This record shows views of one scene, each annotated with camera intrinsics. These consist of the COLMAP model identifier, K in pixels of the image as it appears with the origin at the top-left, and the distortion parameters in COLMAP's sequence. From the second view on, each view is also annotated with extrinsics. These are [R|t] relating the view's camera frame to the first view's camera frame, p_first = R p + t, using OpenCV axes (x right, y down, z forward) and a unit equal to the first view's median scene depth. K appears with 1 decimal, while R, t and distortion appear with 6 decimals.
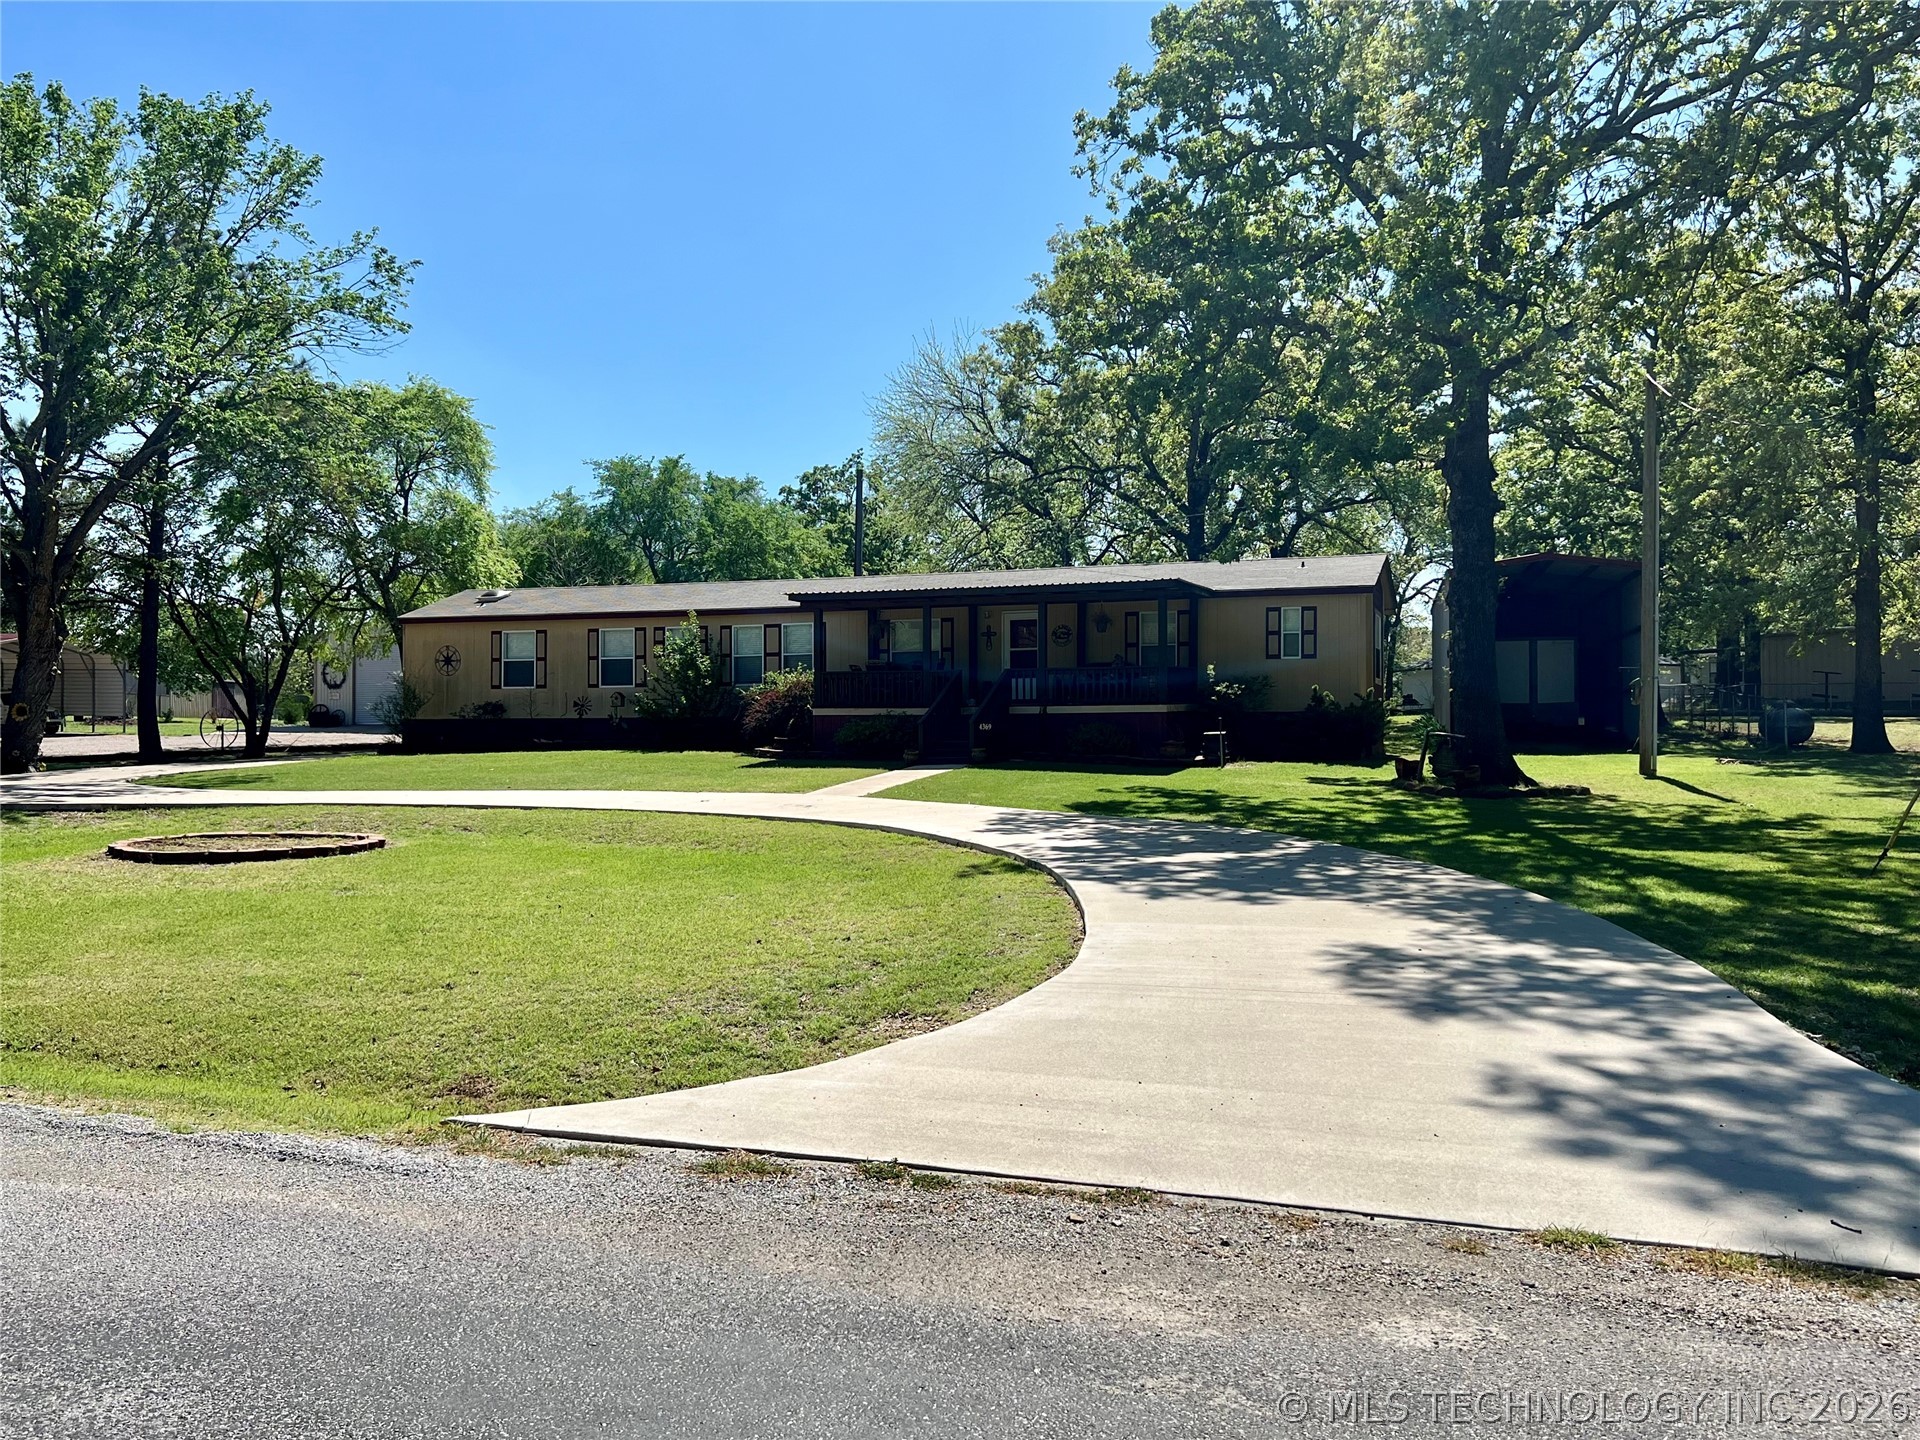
lens RADIAL K [[1619.1, 0, 957.5], [0, 1619.1, 715.3], [0, 0, 1]] dist [0.070679, -0.077214]
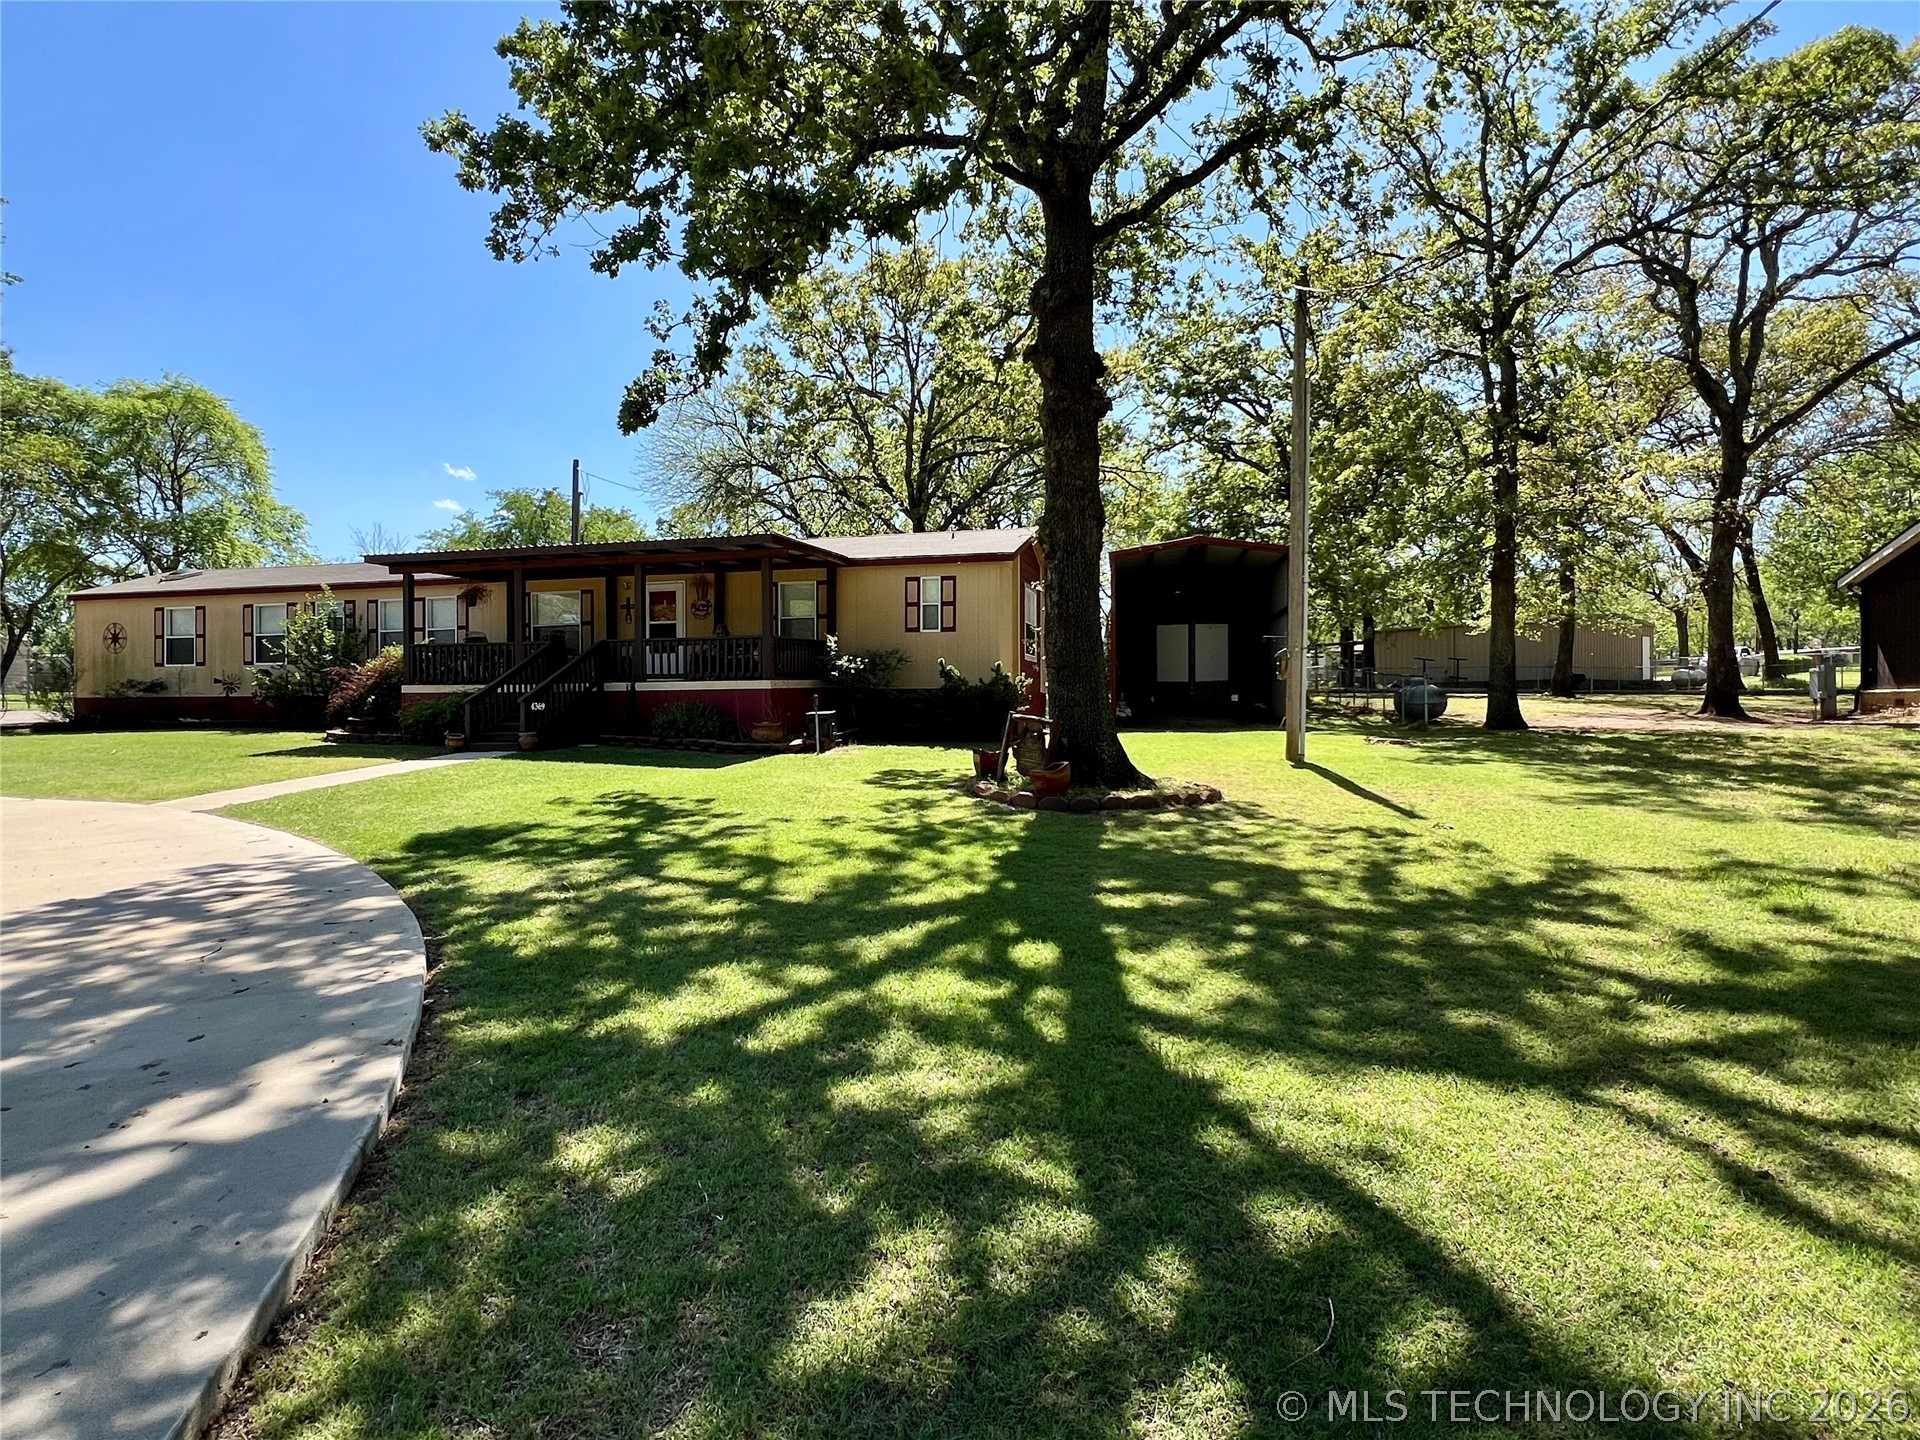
lens RADIAL K [[1015.9, 0, 963.4], [0, 1015.9, 722.1], [0, 0, 1]] dist [-0.000087, -0.000674]
pose [[0.996088, -0.003688, 0.088291, 0.168236], [0.001227, 0.999610, 0.027910, 0.000665], [-0.088359, -0.027692, 0.995704, 0.405172]]
